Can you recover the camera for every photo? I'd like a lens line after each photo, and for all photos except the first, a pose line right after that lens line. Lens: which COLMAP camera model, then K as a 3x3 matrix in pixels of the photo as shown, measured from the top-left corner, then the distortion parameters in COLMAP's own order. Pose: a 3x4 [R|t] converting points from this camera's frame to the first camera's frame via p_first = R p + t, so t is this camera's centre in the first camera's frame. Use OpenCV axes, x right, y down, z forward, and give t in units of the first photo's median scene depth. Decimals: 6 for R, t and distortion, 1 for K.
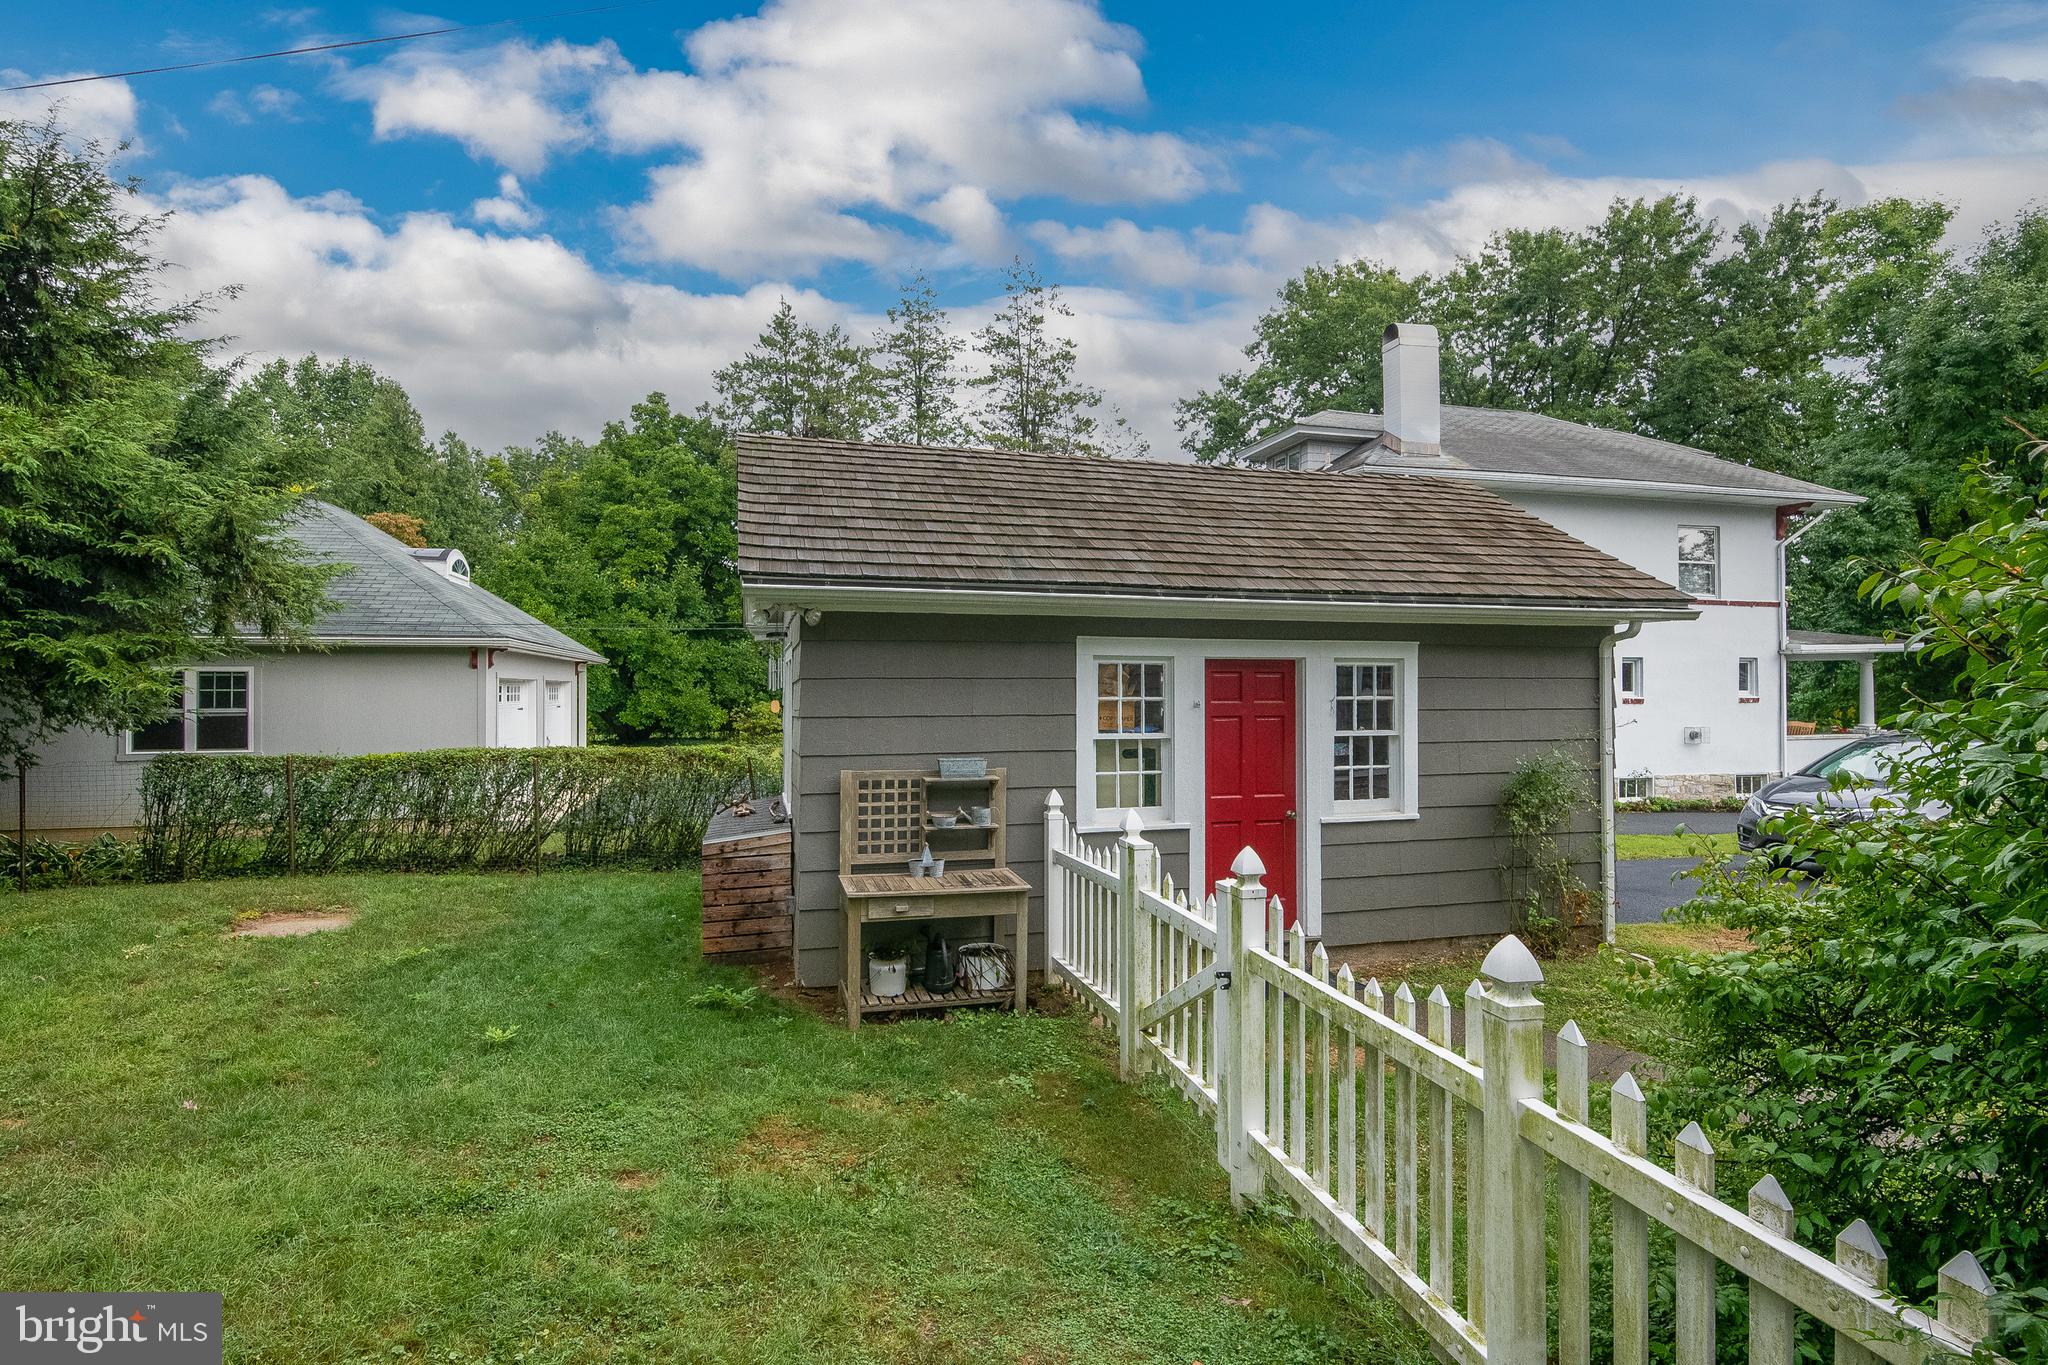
lens RADIAL K [[1003.4, 0, 1027.4], [0, 1003.4, 680.2], [0, 0, 1]] dist [-0.010080, -0.002197]
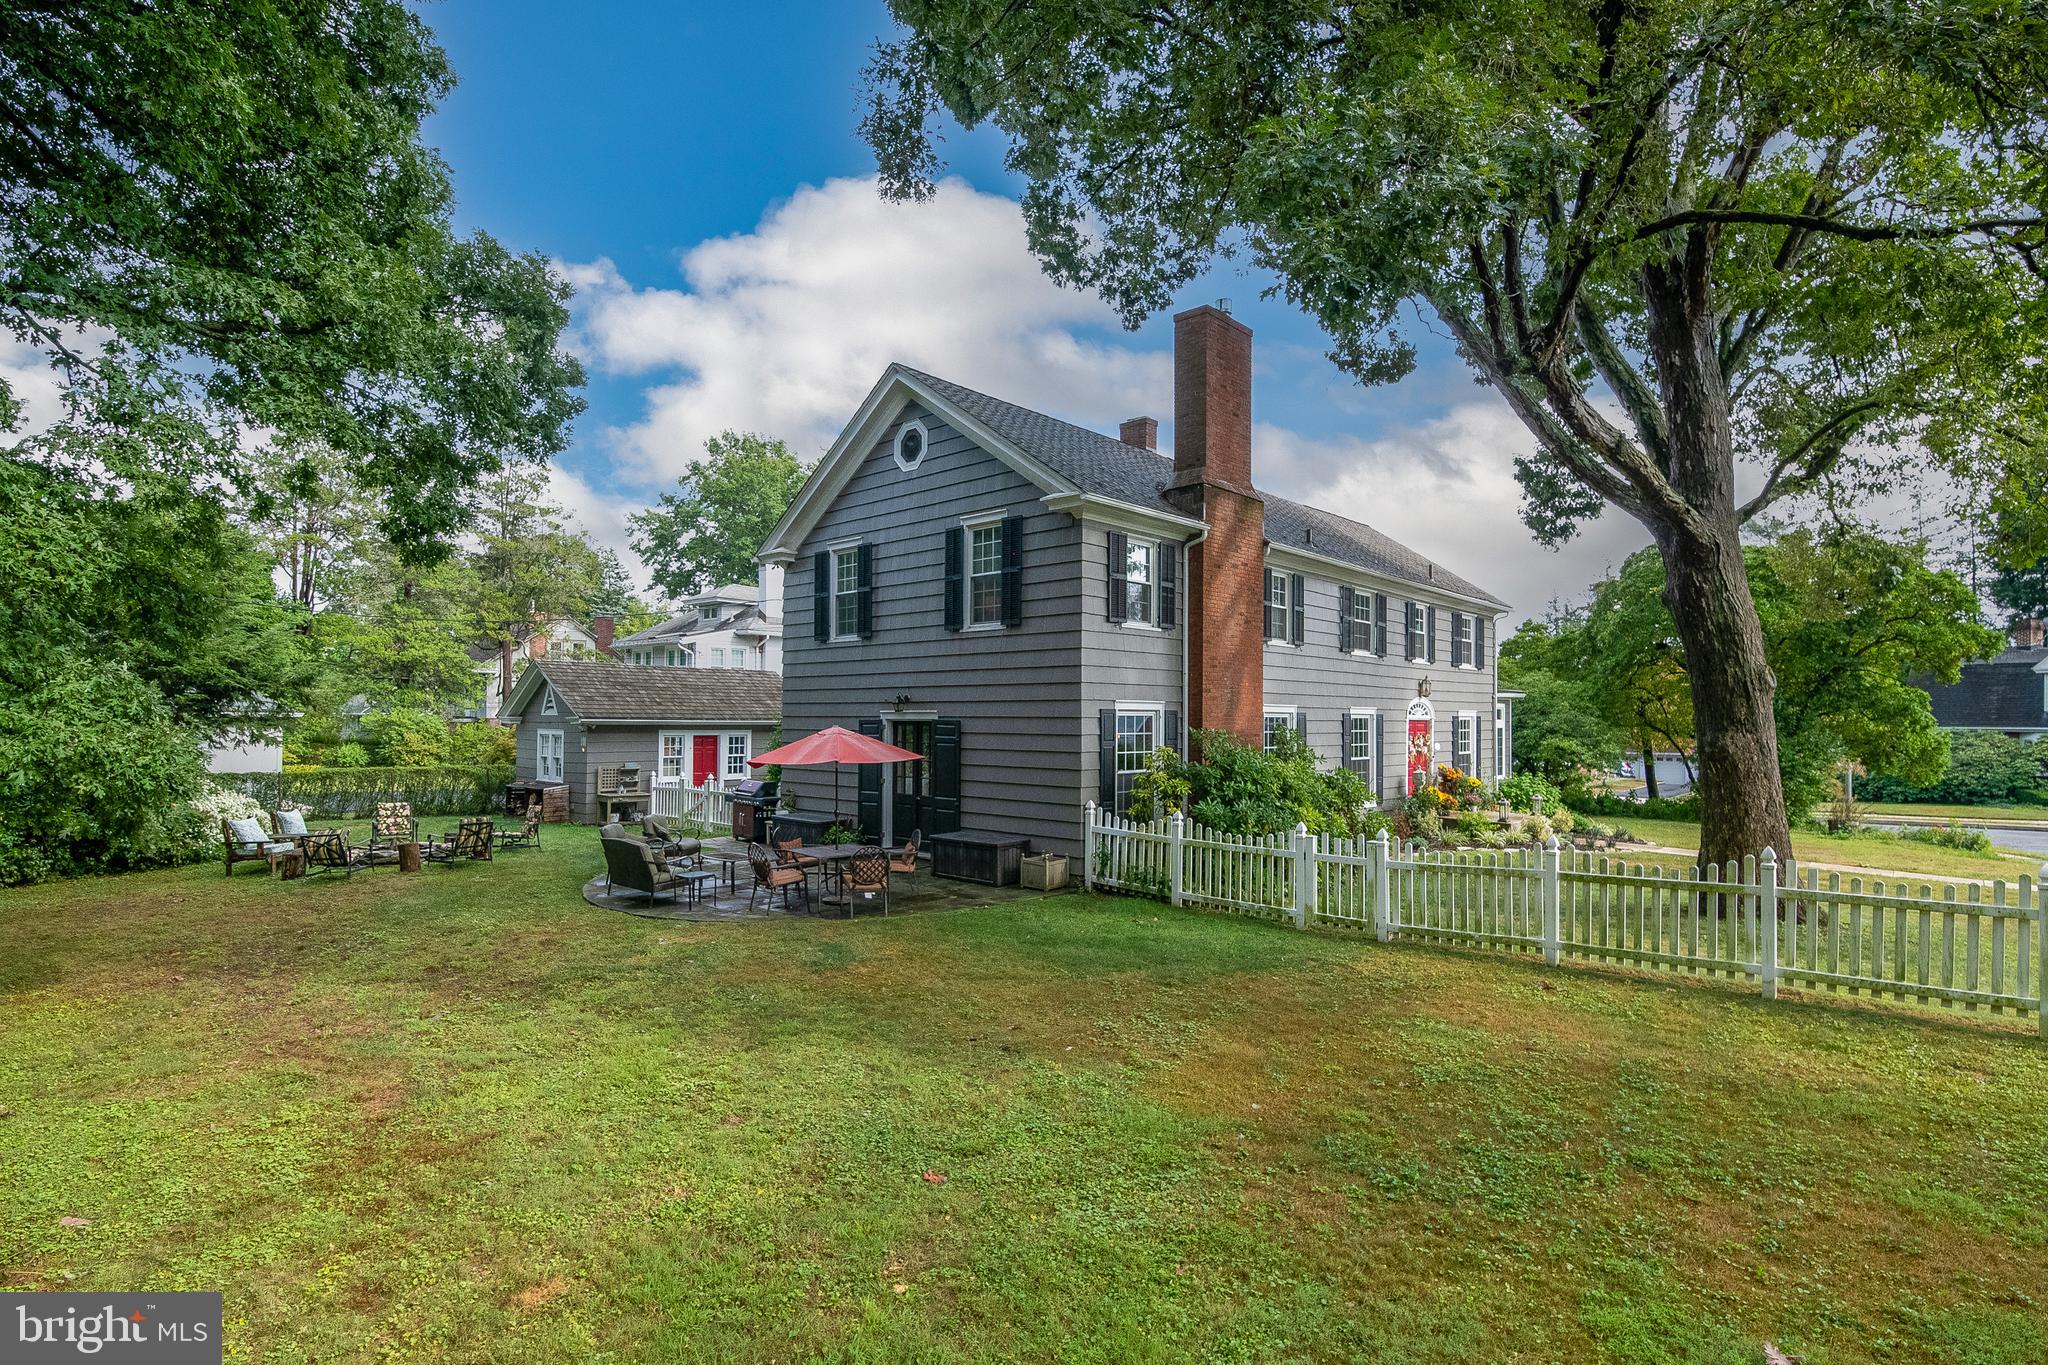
lens RADIAL K [[1003.4, 0, 1024.5], [0, 1003.4, 695.7], [0, 0, 1]] dist [-0.010080, -0.002197]
pose [[0.843005, 0.015353, 0.537687, -0.741002], [-0.010491, 0.999872, -0.012103, -0.129260], [-0.537804, 0.004562, 0.843058, -2.631069]]
